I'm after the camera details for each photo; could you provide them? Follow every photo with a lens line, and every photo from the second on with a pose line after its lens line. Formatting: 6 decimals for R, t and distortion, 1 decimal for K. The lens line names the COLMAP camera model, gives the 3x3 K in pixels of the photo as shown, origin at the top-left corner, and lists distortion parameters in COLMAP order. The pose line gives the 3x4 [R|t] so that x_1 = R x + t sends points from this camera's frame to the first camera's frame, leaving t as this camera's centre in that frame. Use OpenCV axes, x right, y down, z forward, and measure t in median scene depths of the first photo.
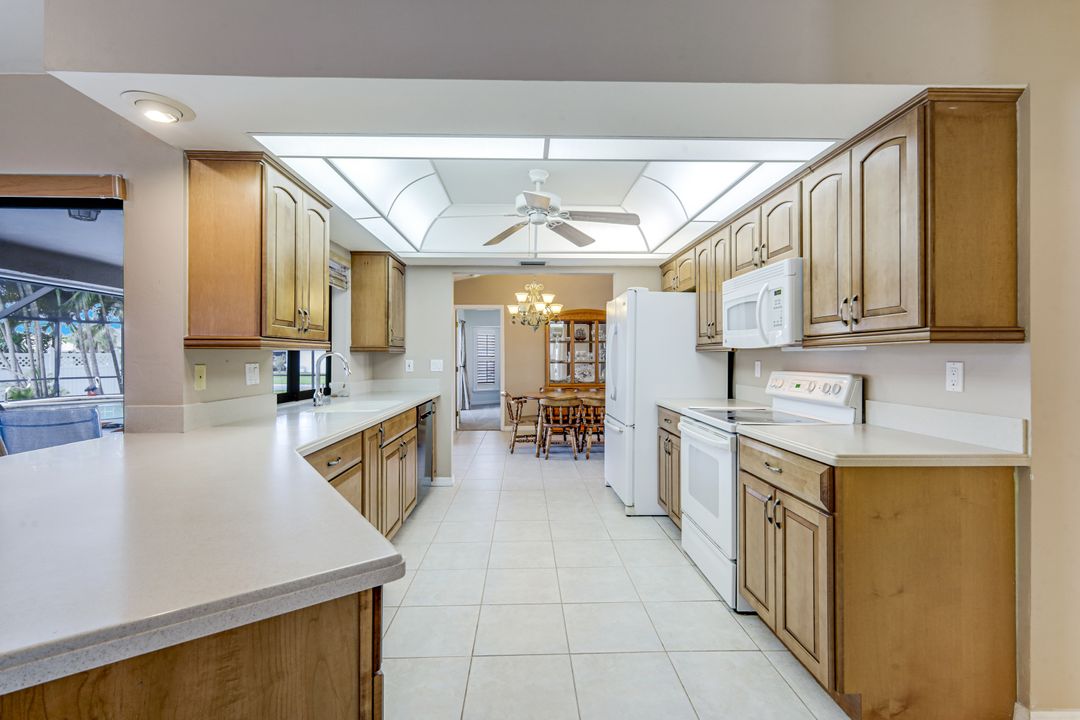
lens RADIAL K [[474.4, 0, 536.5], [0, 474.4, 356.5], [0, 0, 1]] dist [0.004902, 0.000050]
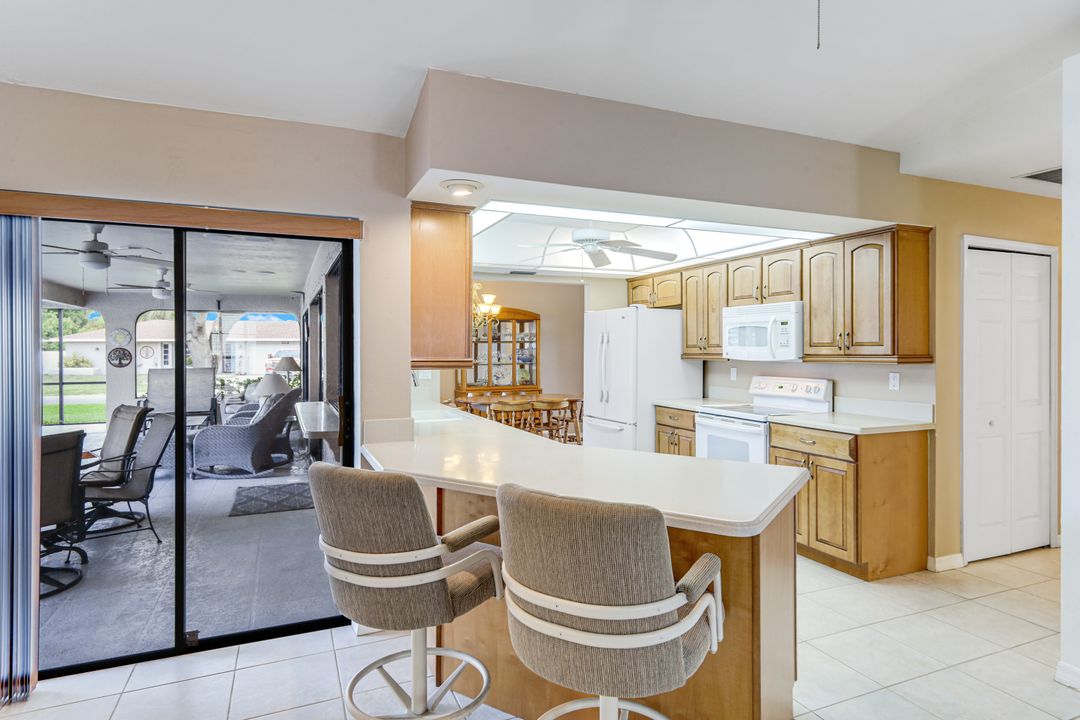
lens RADIAL K [[593.9, 0, 538.0], [0, 593.9, 352.9], [0, 0, 1]] dist [0.006377, 0.001057]
pose [[0.930914, -0.004037, 0.365217, -0.693621], [0.001430, 0.999972, 0.007410, -0.049003], [-0.365236, -0.006376, 0.930893, -0.332264]]
